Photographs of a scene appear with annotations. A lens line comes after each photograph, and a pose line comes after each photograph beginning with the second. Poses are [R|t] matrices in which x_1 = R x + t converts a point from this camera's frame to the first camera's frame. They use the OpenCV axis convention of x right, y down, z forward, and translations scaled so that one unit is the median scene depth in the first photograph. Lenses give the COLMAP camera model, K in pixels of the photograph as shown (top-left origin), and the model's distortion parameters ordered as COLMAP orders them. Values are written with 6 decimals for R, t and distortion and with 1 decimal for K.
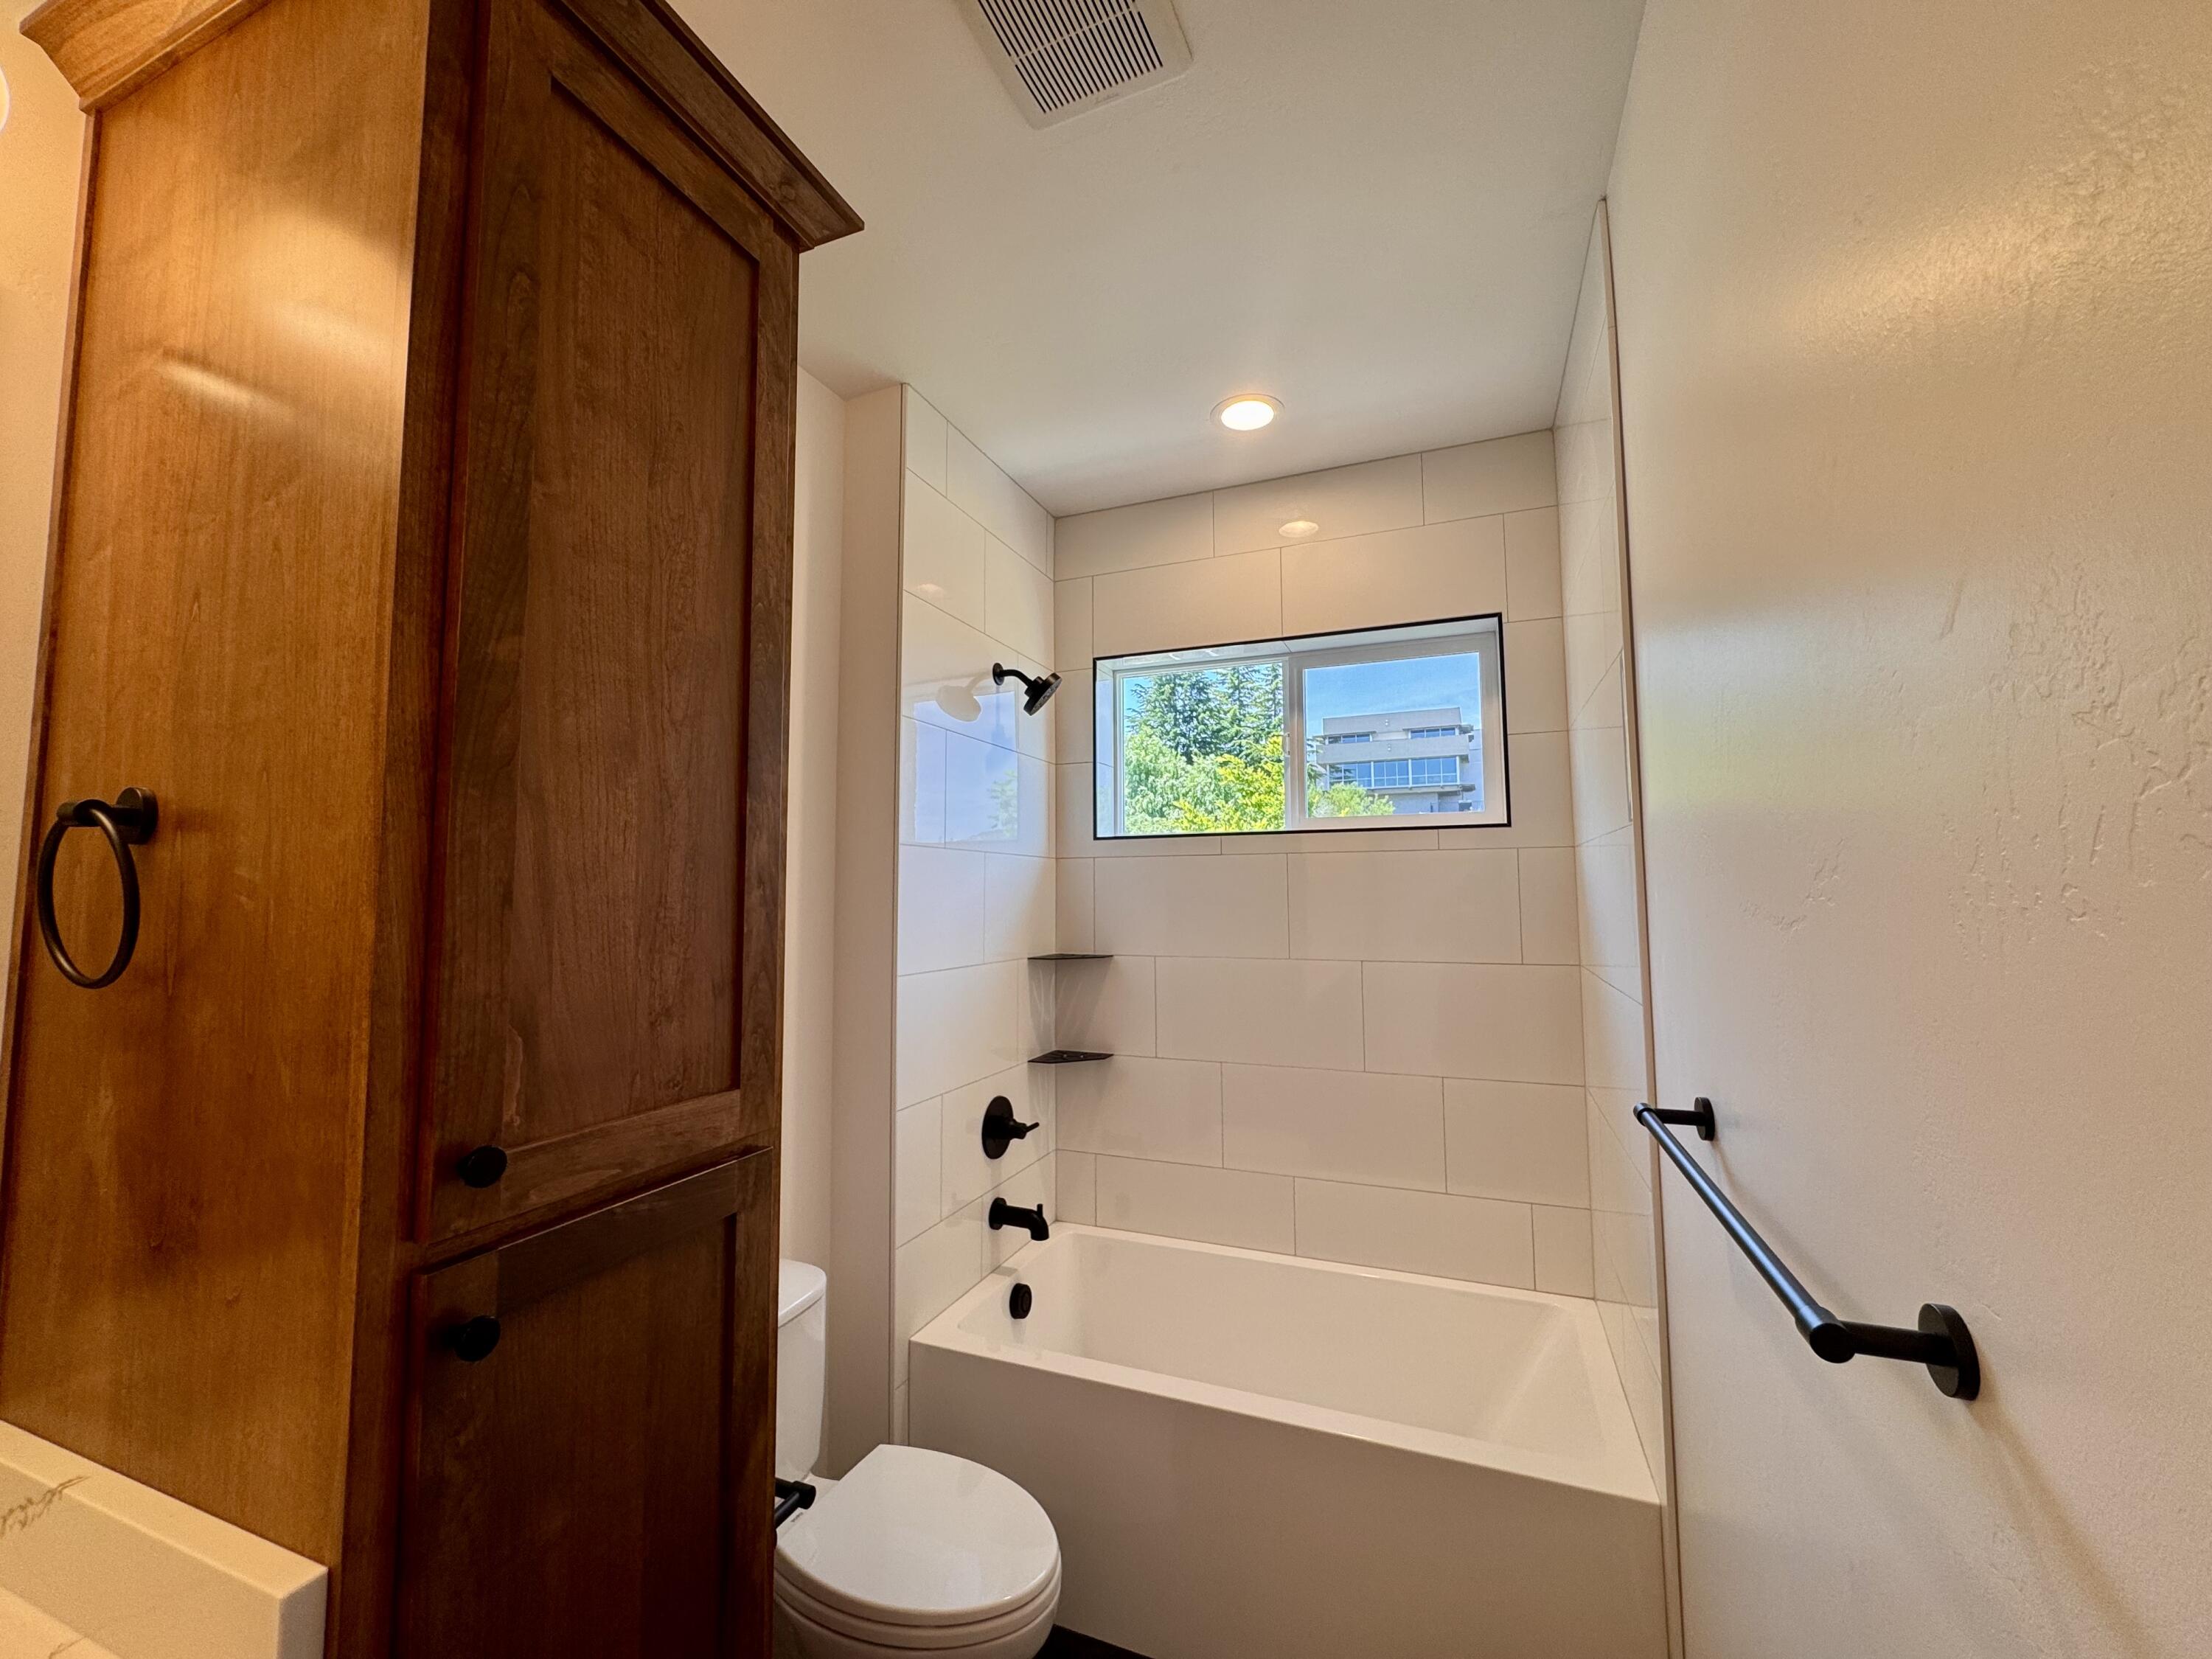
lens RADIAL K [[878.9, 0, 1105.5], [0, 878.9, 826.1], [0, 0, 1]] dist [-0.002235, 0.000705]
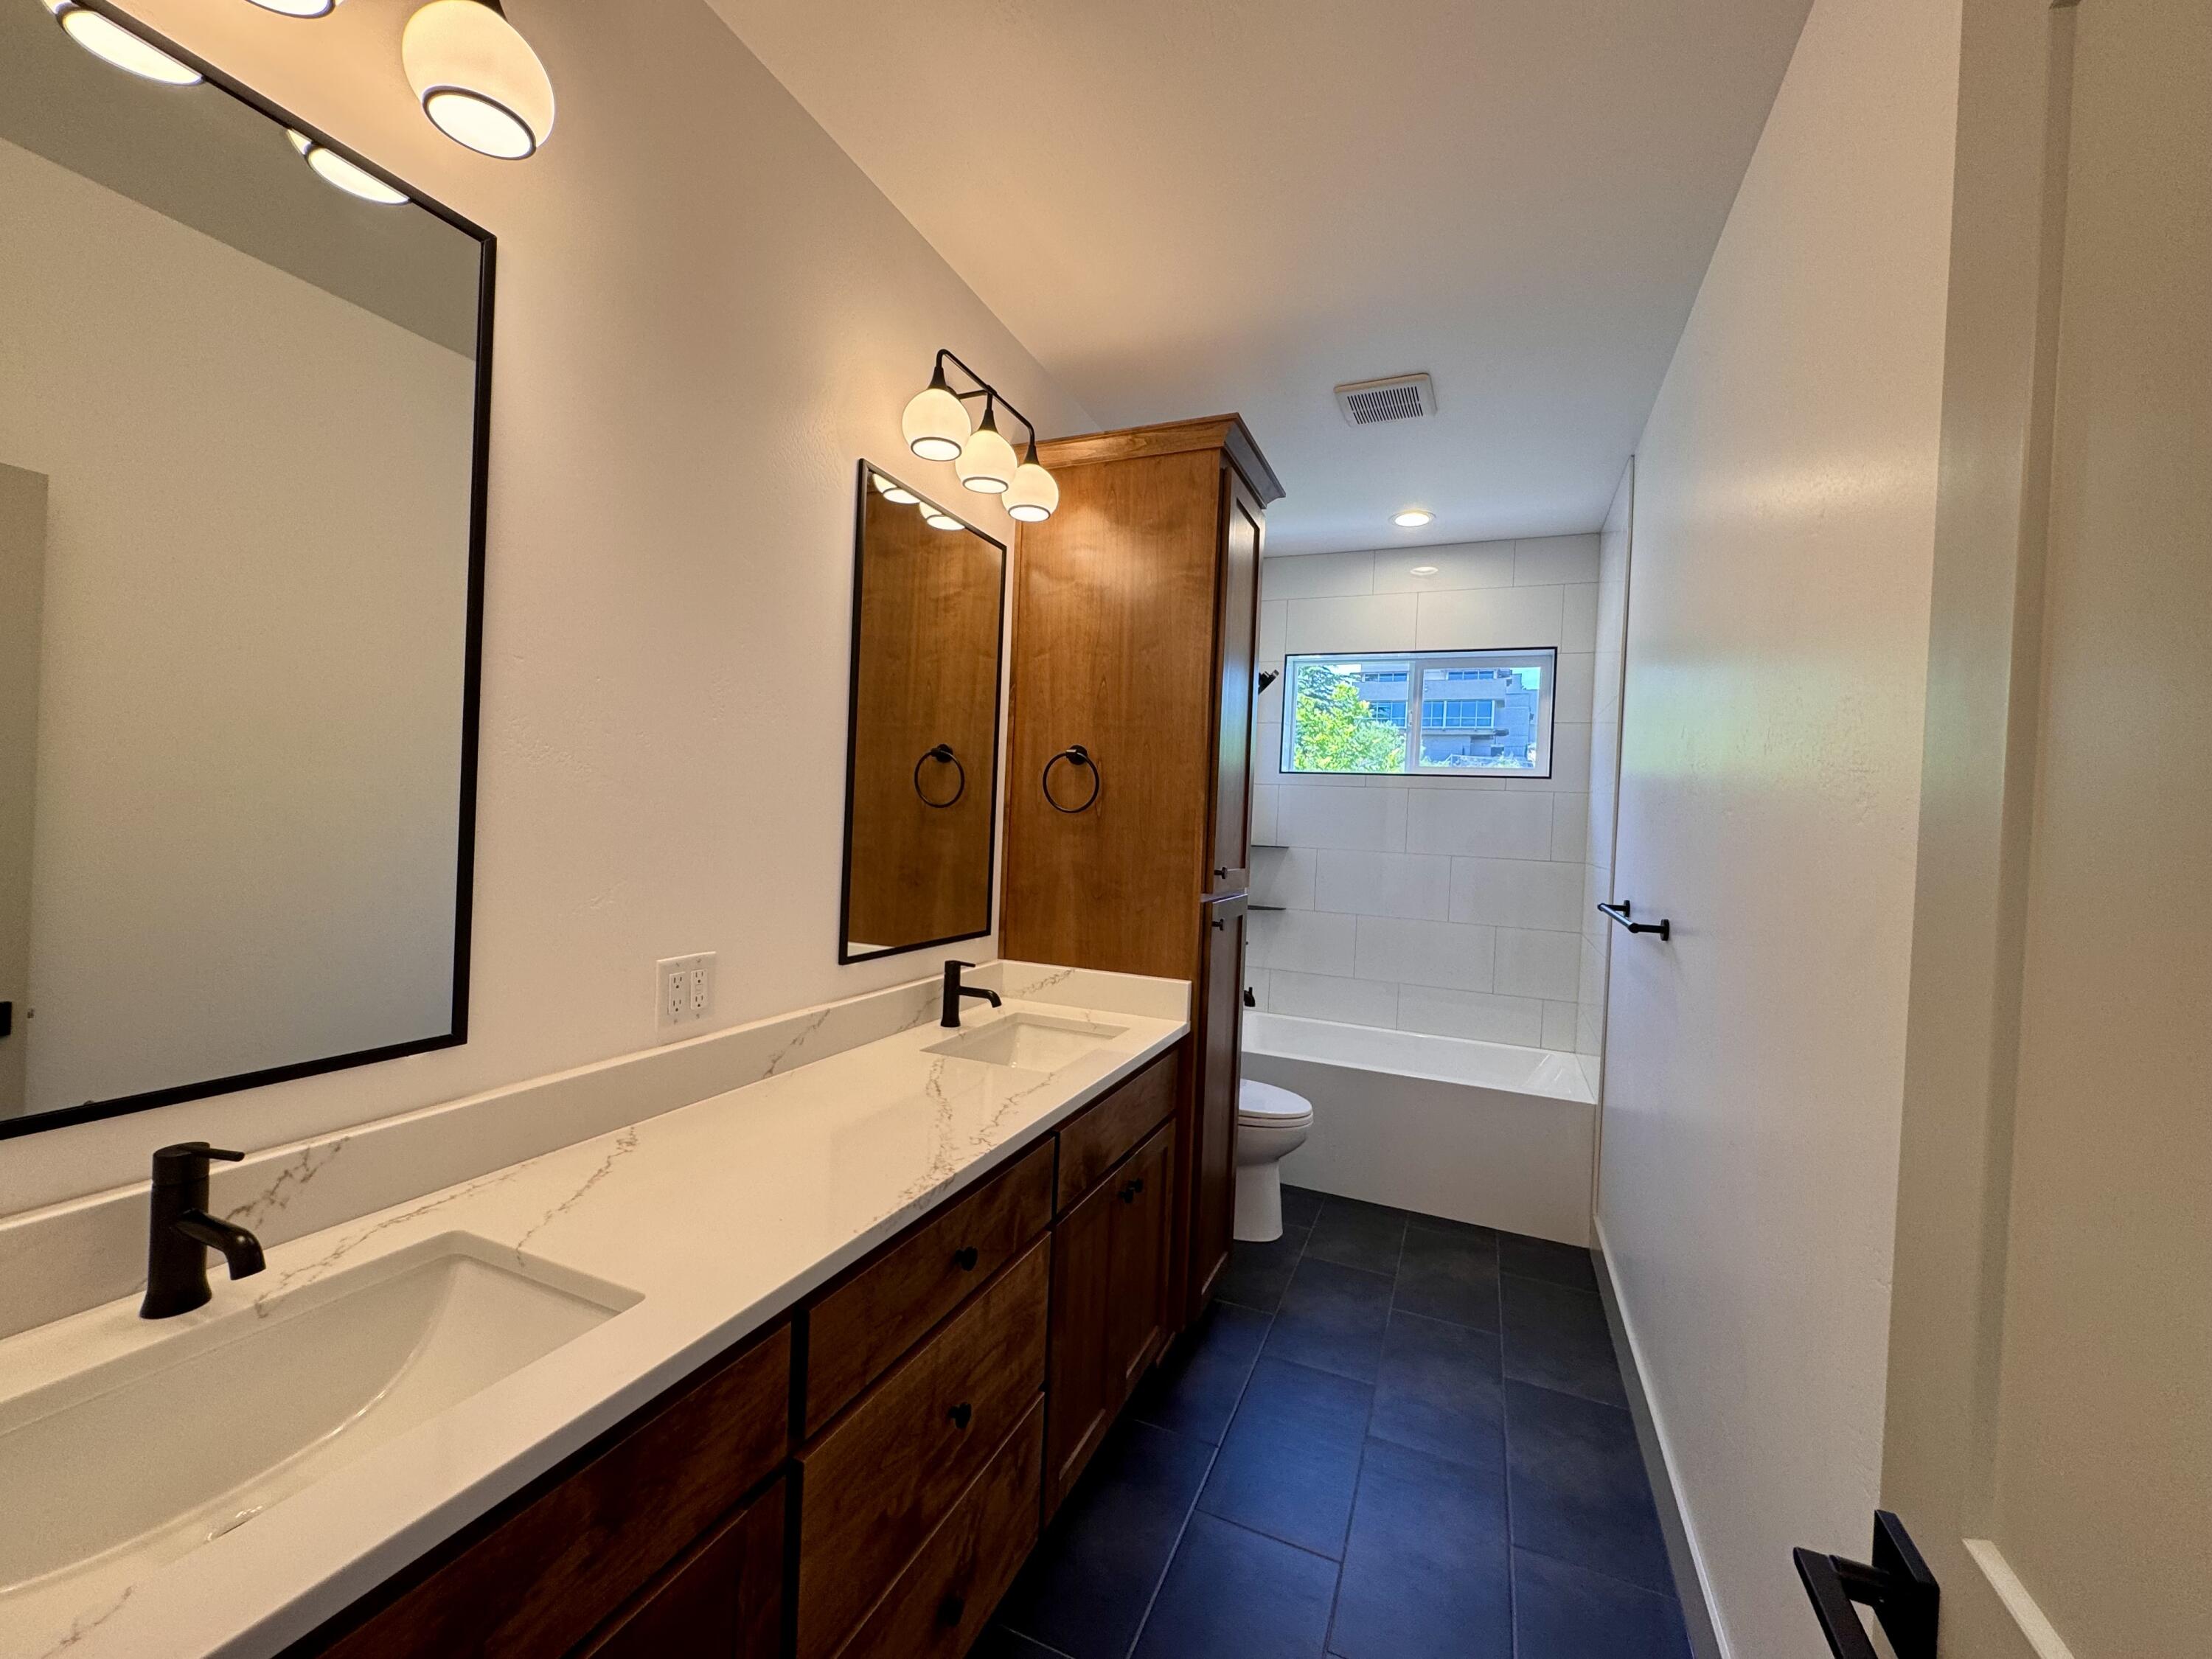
lens RADIAL K [[878.9, 0, 1105.5], [0, 878.9, 826.1], [0, 0, 1]] dist [-0.002235, 0.000705]
pose [[0.998396, 0.051847, -0.022744, -0.330630], [-0.049719, 0.995070, 0.085810, -0.010706], [0.027081, -0.084542, 0.996052, -0.671092]]
